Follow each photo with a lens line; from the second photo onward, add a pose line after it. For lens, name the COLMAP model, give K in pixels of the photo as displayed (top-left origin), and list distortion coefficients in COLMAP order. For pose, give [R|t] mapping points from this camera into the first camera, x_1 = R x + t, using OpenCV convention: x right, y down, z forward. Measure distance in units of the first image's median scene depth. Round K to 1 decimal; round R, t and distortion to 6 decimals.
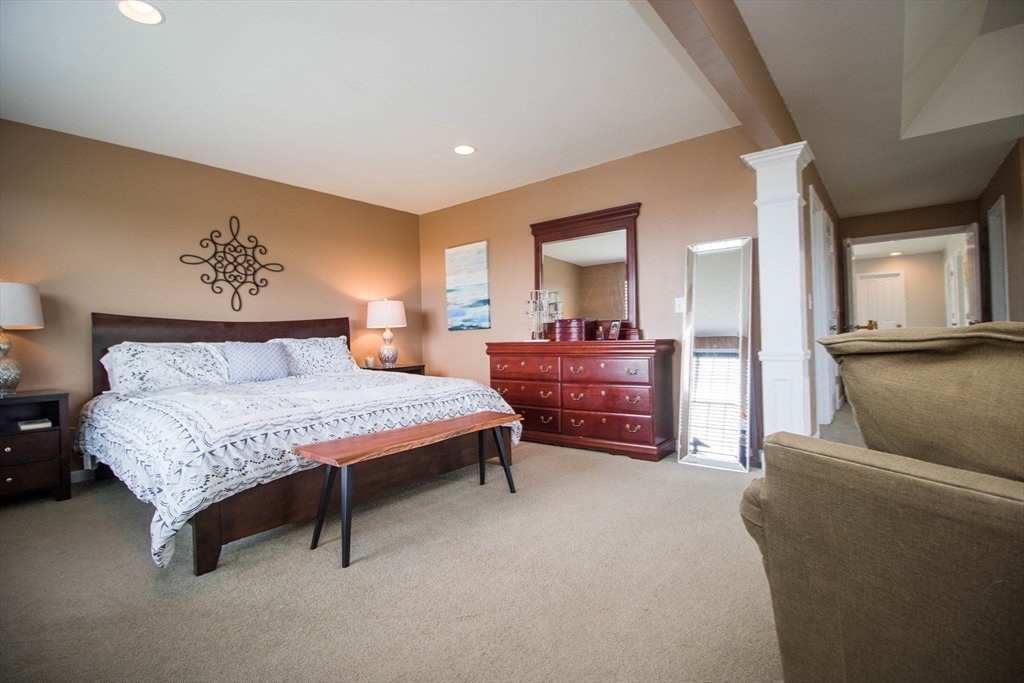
lens RADIAL K [[471.4, 0, 521.0], [0, 471.4, 342.5], [0, 0, 1]] dist [-0.000296, -0.000421]
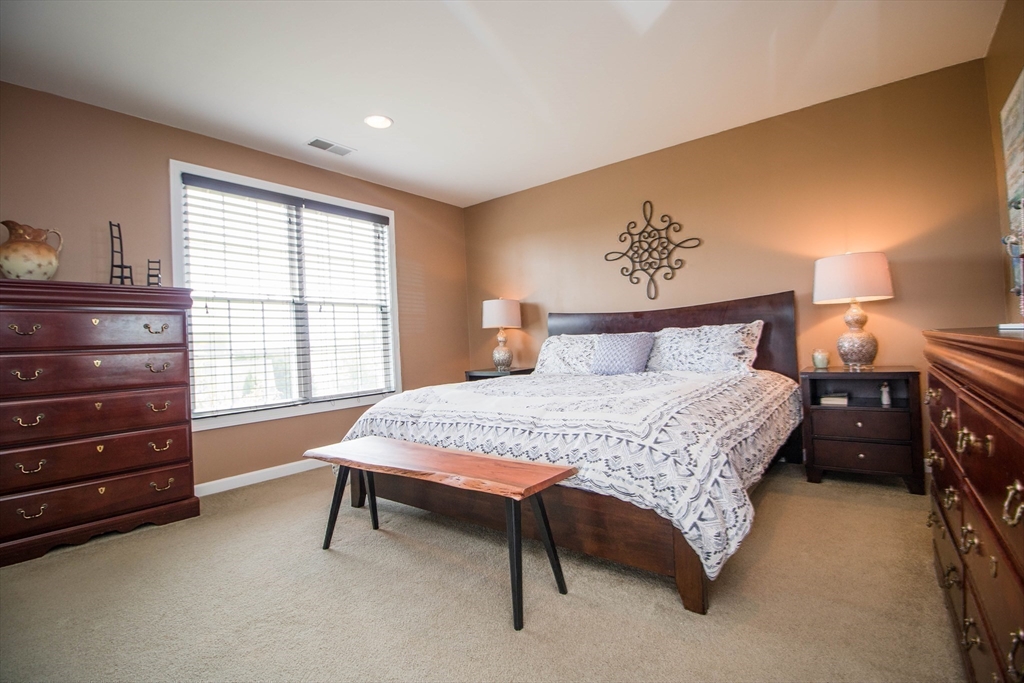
lens RADIAL K [[471.4, 0, 518.4], [0, 471.4, 333.0], [0, 0, 1]] dist [-0.000296, -0.000421]
pose [[0.016211, -0.004898, -0.999857, 0.341680], [0.028846, 0.999574, -0.004429, -0.002914], [0.999452, -0.028770, 0.016346, 0.710722]]
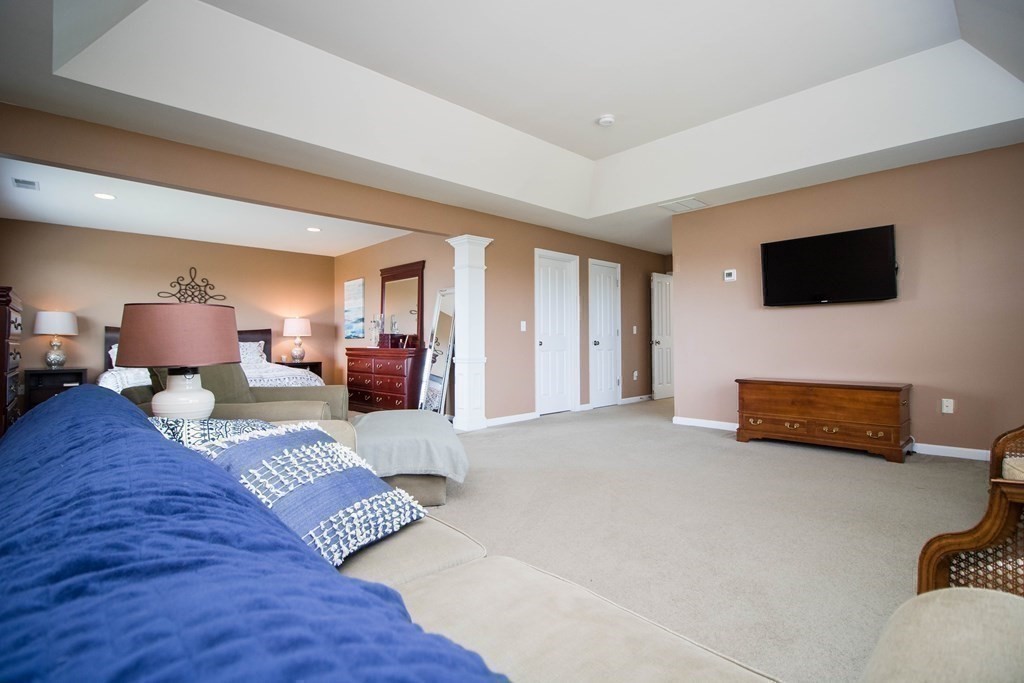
lens RADIAL K [[471.4, 0, 507.7], [0, 471.4, 341.4], [0, 0, 1]] dist [-0.000296, -0.000421]
pose [[0.990889, 0.021748, -0.132913, 0.702149], [-0.023541, 0.999652, -0.011934, -0.015358], [0.132607, 0.014954, 0.991056, -0.479966]]
